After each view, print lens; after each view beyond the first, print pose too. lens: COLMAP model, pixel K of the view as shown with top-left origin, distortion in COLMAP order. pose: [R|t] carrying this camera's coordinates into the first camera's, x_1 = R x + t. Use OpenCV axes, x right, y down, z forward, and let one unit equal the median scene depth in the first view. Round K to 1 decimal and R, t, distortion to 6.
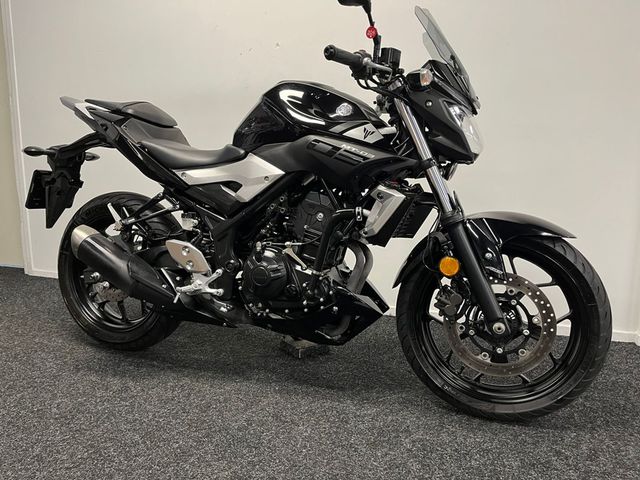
lens RADIAL K [[486.1, 0, 319.3], [0, 486.1, 242.0], [0, 0, 1]] dist [0.075210, -0.103891]
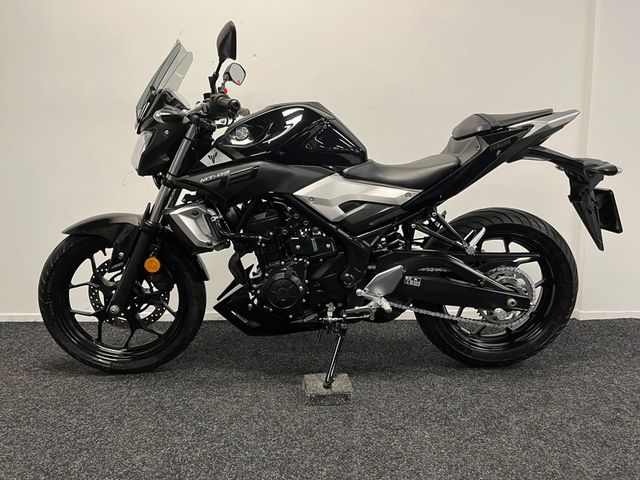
lens RADIAL K [[486.1, 0, 318.4], [0, 486.1, 240.8], [0, 0, 1]] dist [0.075210, -0.103891]
pose [[0.933419, -0.055647, 0.354447, -0.538332], [0.064590, 0.997821, -0.013440, -0.020341], [-0.352927, 0.035439, 0.934980, 0.086560]]
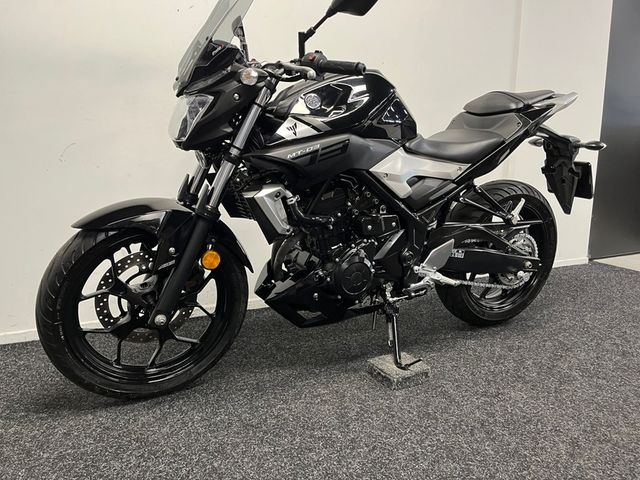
lens RADIAL K [[486.1, 0, 320.8], [0, 486.1, 242.2], [0, 0, 1]] dist [0.075210, -0.103891]
pose [[0.704793, -0.139898, 0.695482, -0.990220], [0.114654, 0.989937, 0.082940, -0.090803], [-0.700086, 0.021284, 0.713741, 0.475581]]
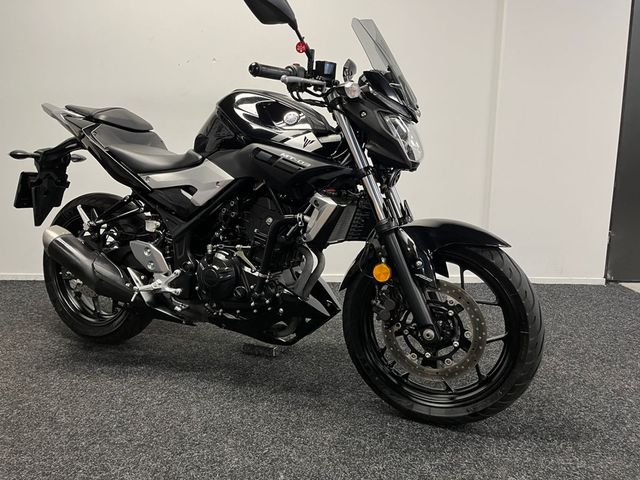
lens RADIAL K [[486.1, 0, 325.1], [0, 486.1, 232.0], [0, 0, 1]] dist [0.075210, -0.103891]
pose [[0.997990, 0.010404, -0.062510, 0.189428], [-0.010331, 0.999946, 0.001484, -0.032096], [0.062522, -0.000835, 0.998043, -0.026476]]
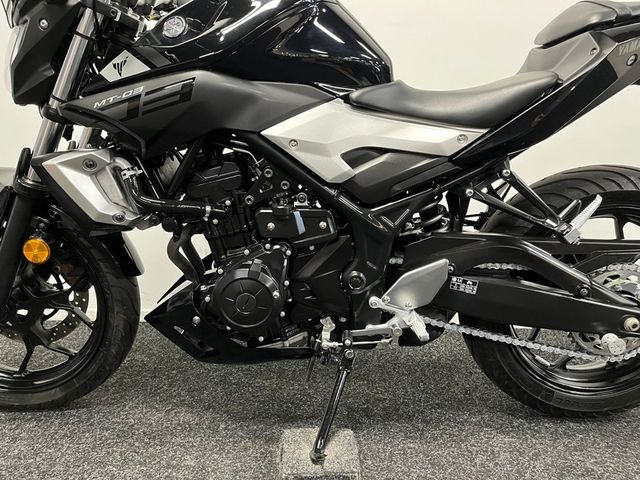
lens RADIAL K [[486.1, 0, 317.3], [0, 486.1, 244.0], [0, 0, 1]] dist [0.075210, -0.103891]
pose [[0.952099, -0.057675, 0.300301, -0.328394], [0.049517, 0.998170, 0.034711, -0.018966], [-0.301753, -0.018178, 0.953213, 0.495620]]
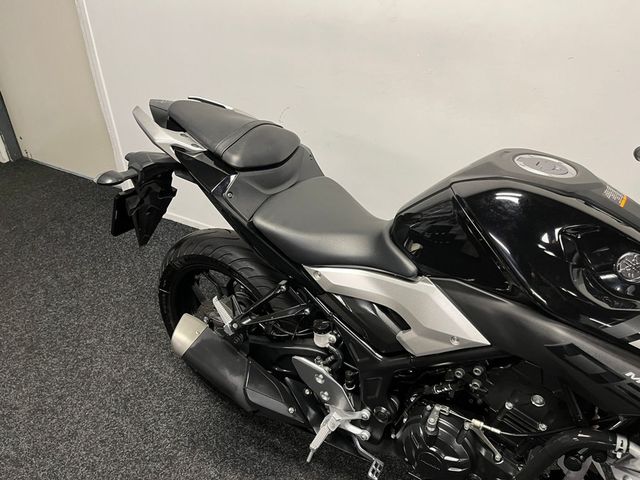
lens RADIAL K [[486.1, 0, 320.6], [0, 486.1, 244.4], [0, 0, 1]] dist [0.075210, -0.103891]
pose [[0.982492, 0.083242, -0.166675, -0.185013], [-0.011969, 0.920984, 0.389417, -0.485862], [0.185921, -0.380604, 0.905856, 0.466425]]
